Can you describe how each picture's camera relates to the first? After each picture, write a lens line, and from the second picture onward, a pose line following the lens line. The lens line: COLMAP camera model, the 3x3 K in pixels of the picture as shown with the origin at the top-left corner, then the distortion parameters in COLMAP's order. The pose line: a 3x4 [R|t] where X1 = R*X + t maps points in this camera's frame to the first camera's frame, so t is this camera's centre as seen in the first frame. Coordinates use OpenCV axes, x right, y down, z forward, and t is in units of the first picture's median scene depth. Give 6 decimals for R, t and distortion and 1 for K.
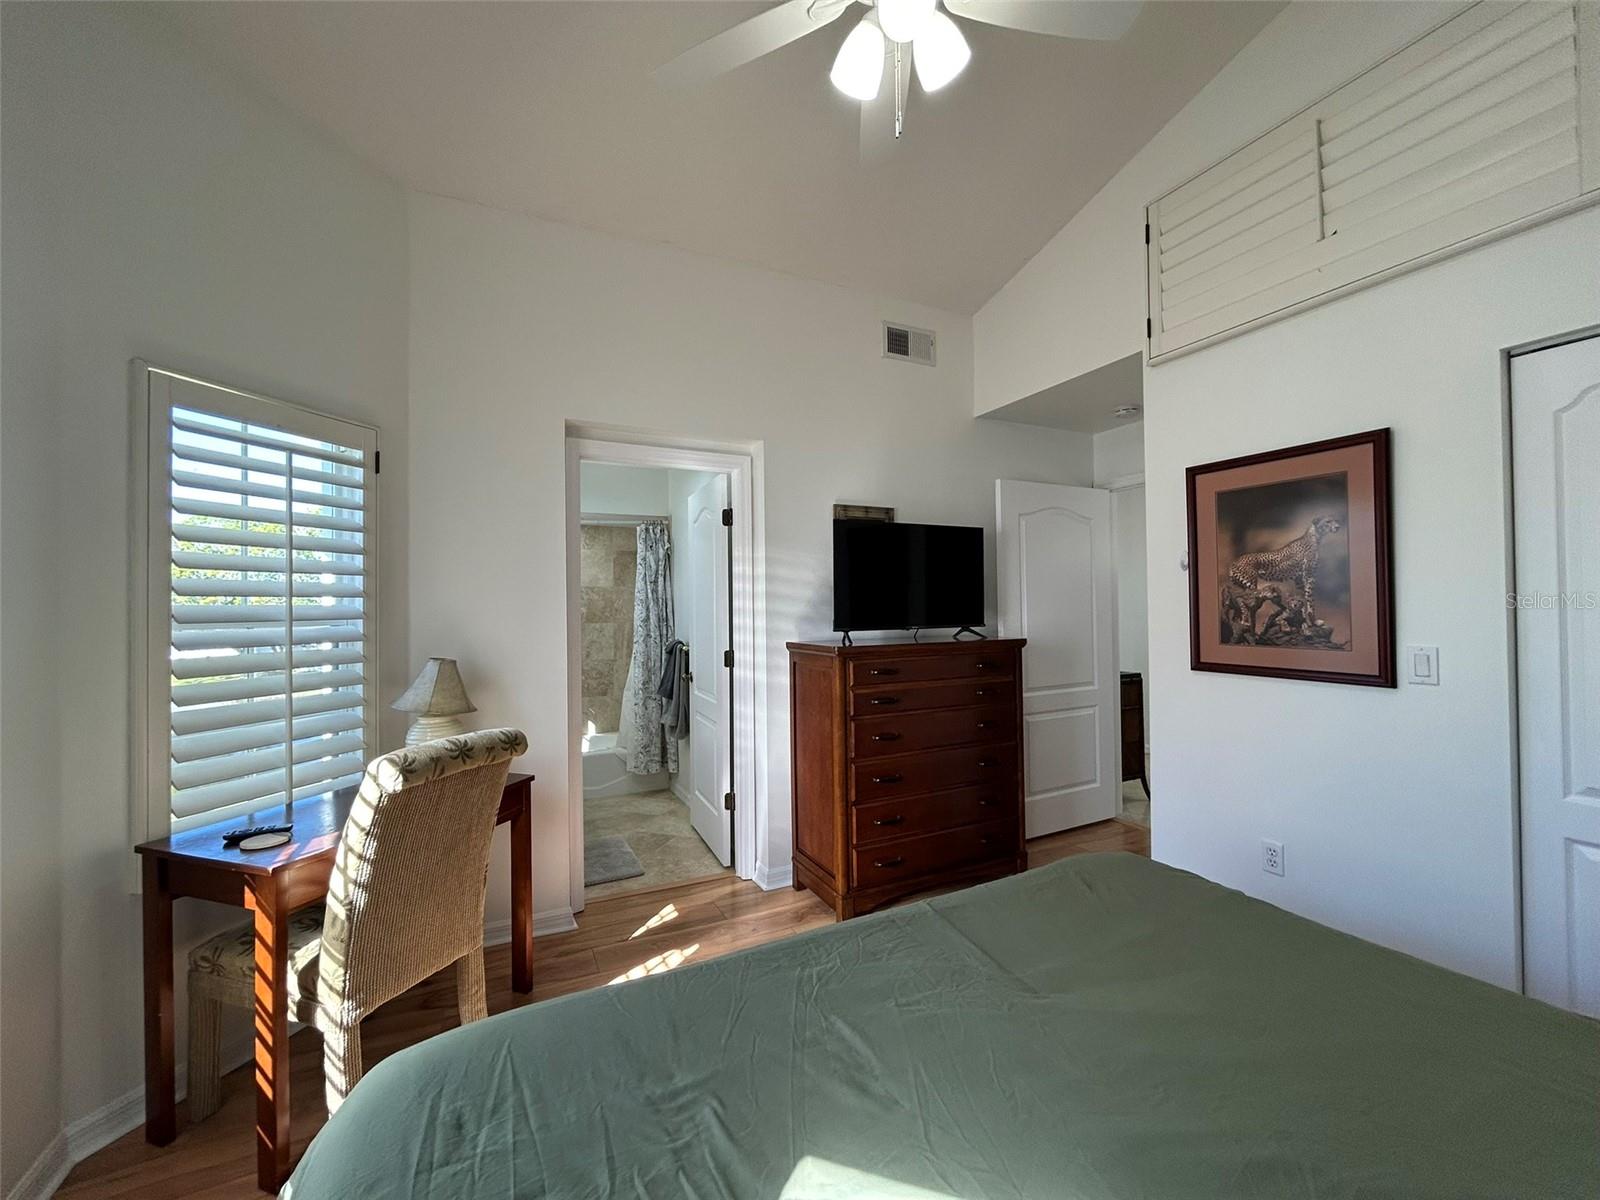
lens RADIAL K [[645.2, 0, 798.1], [0, 645.2, 602.3], [0, 0, 1]] dist [-0.001941, 0.000406]
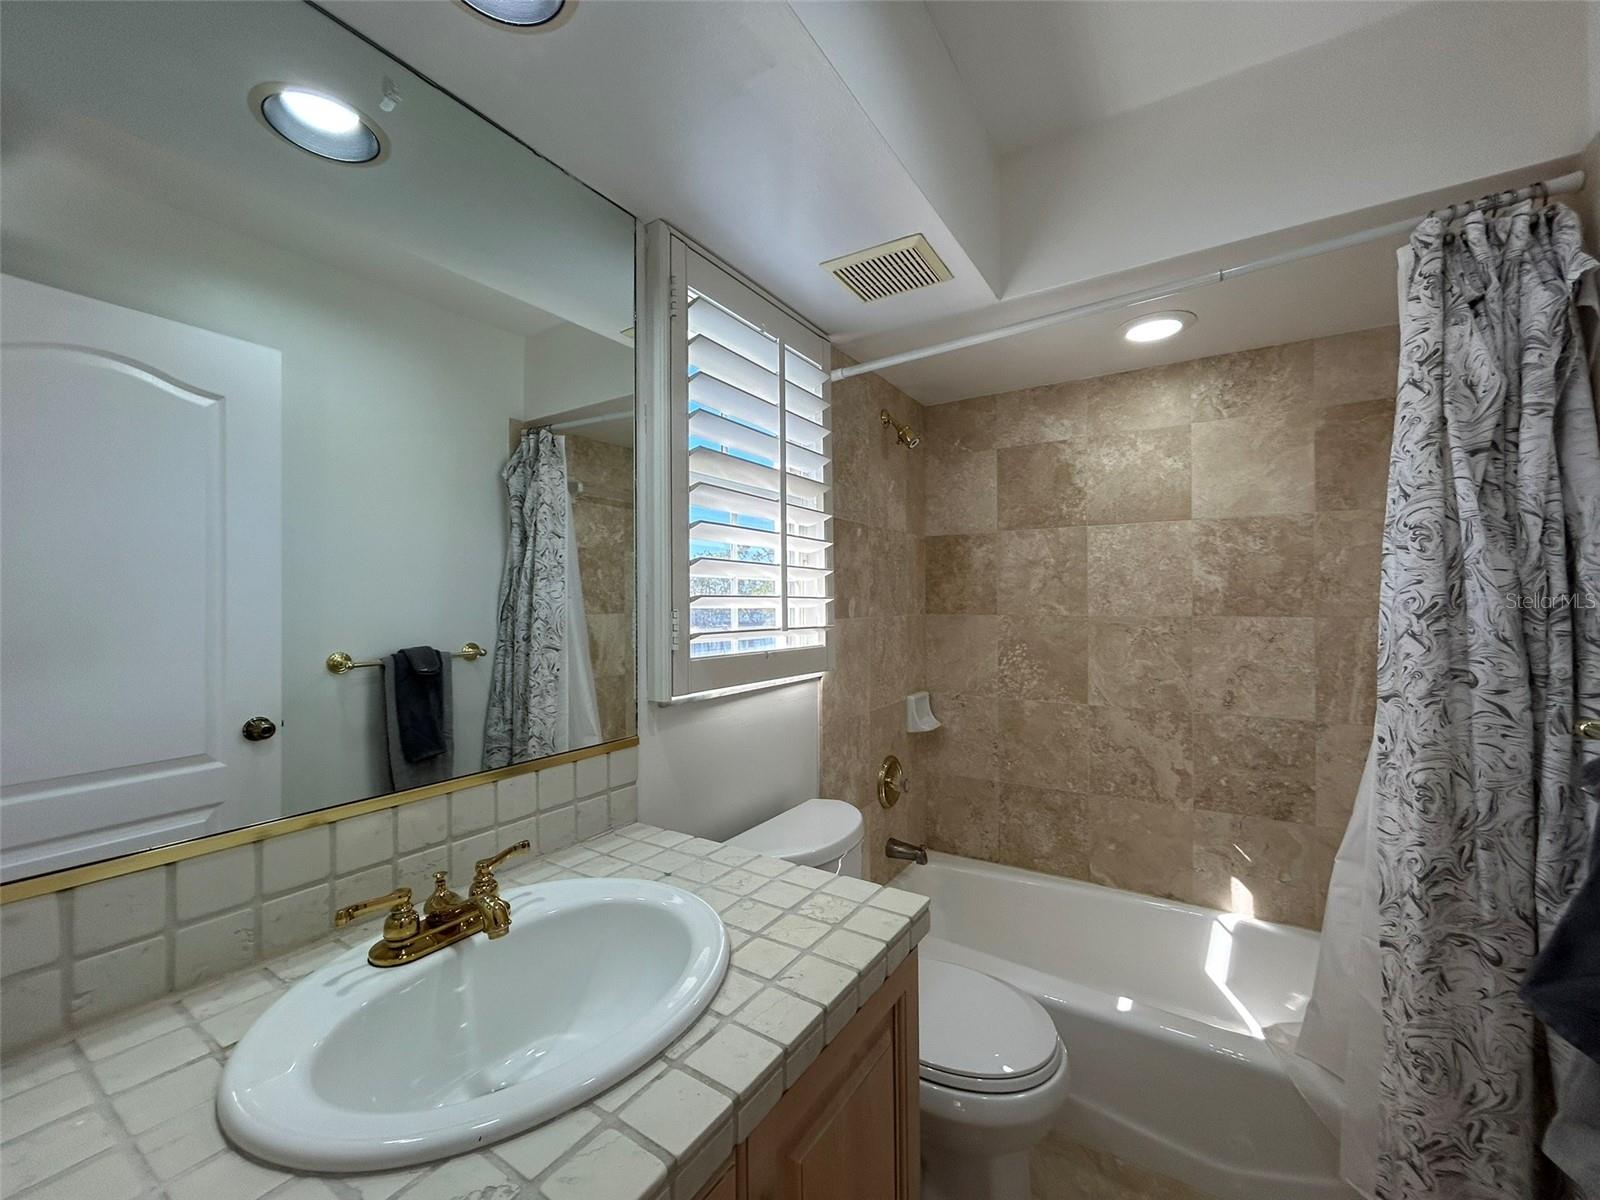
lens RADIAL K [[645.2, 0, 798.1], [0, 645.2, 602.3], [0, 0, 1]] dist [-0.001941, 0.000406]
pose [[0.523949, 0.006974, -0.851721, -0.156396], [0.008410, 0.999875, 0.013361, 0.019168], [0.851708, -0.014163, 0.523825, 0.664986]]
